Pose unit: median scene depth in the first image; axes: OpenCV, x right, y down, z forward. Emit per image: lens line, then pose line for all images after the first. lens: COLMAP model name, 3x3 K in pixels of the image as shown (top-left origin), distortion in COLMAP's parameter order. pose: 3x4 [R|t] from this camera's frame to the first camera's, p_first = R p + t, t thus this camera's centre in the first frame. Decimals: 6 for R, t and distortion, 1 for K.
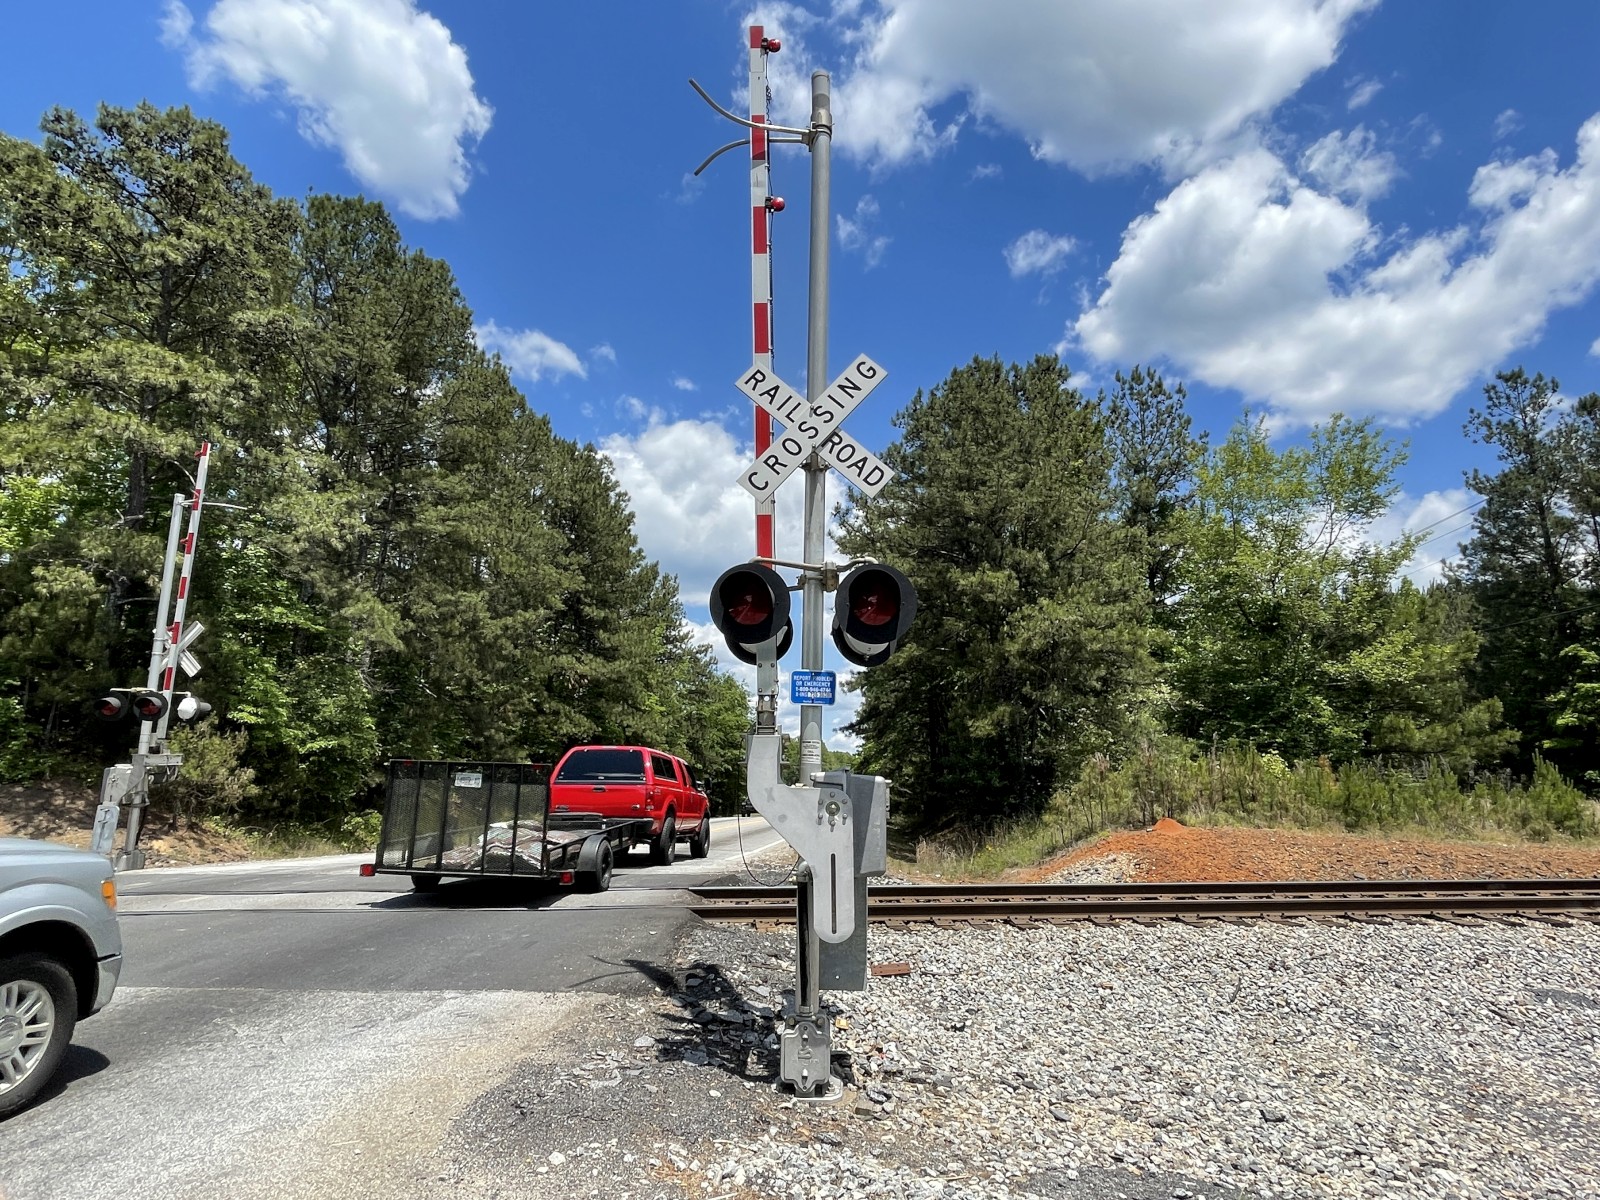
lens RADIAL K [[887.2, 0, 793.9], [0, 887.2, 600.3], [0, 0, 1]] dist [-0.002369, -0.000462]
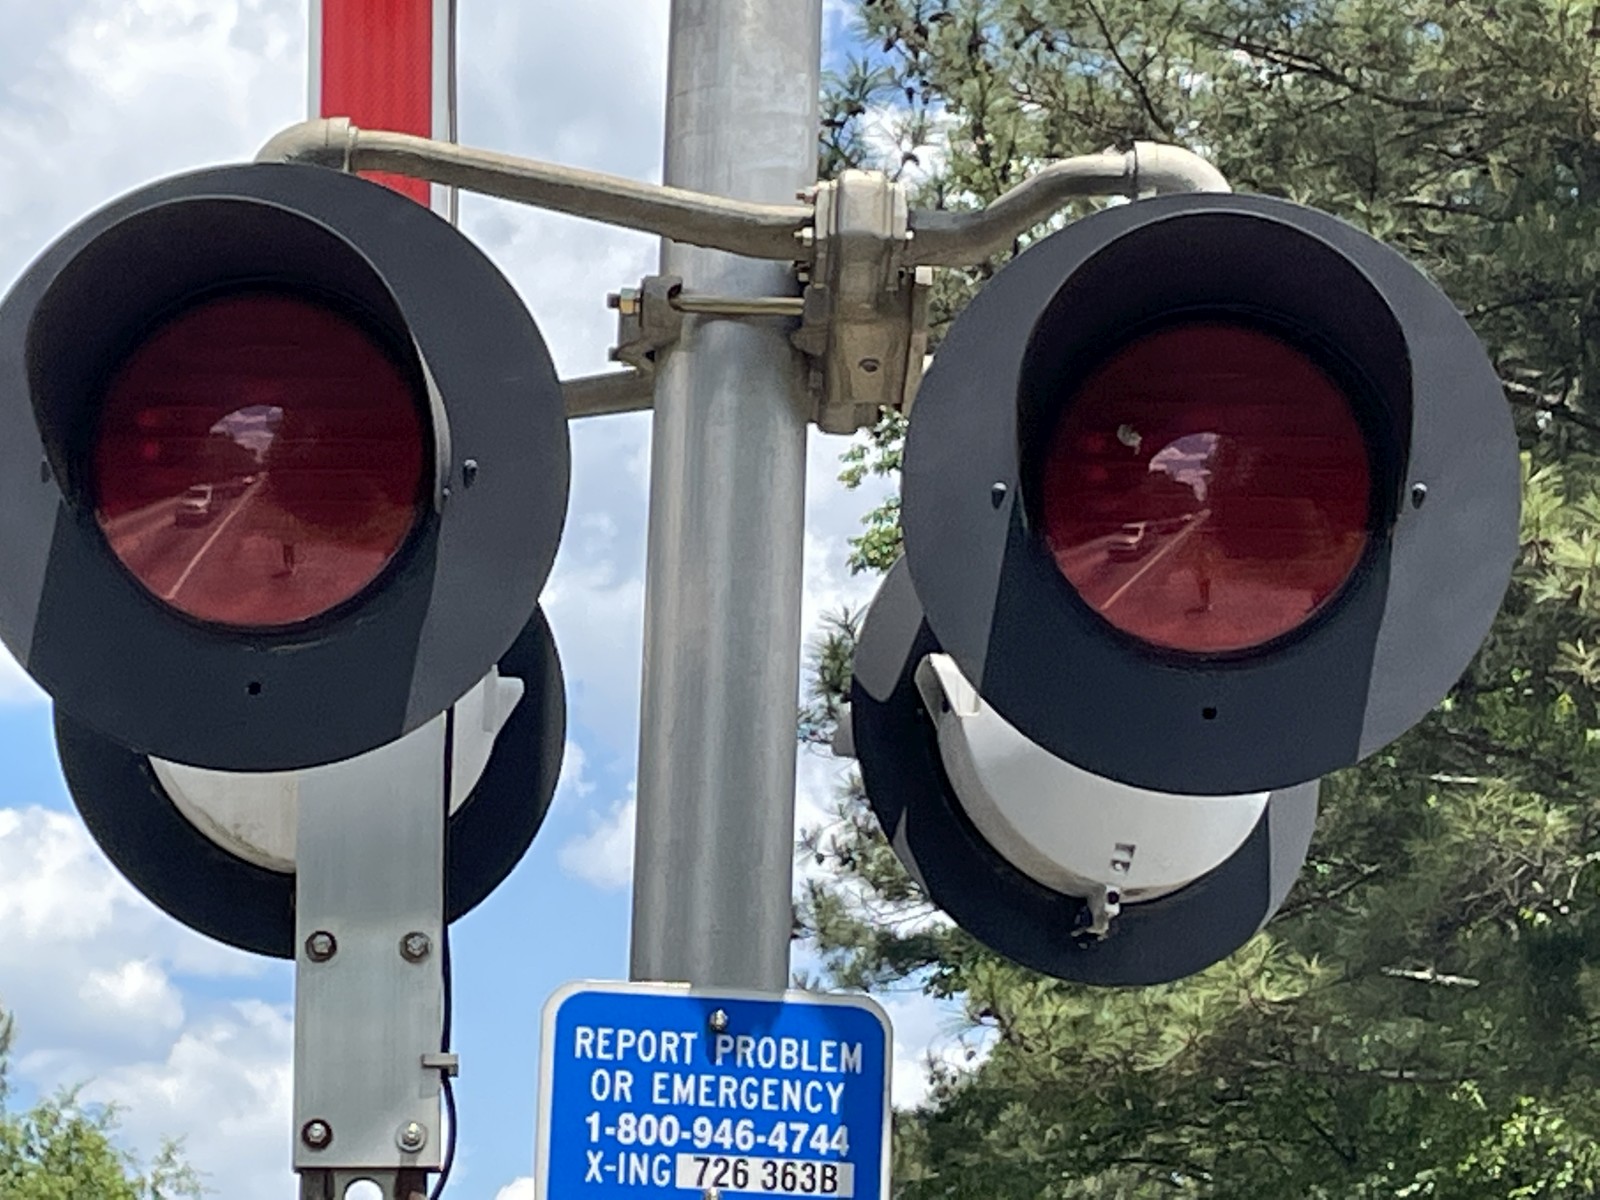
lens RADIAL K [[5274.9, 0, 800.0], [0, 5274.9, 600.0], [0, 0, 1]] dist [0.057111, 0.660328]
pose [[0.997809, 0.026772, 0.060498, -0.010316], [-0.025570, 0.999462, -0.020555, 0.023771], [-0.061015, 0.018963, 0.997957, 0.136766]]
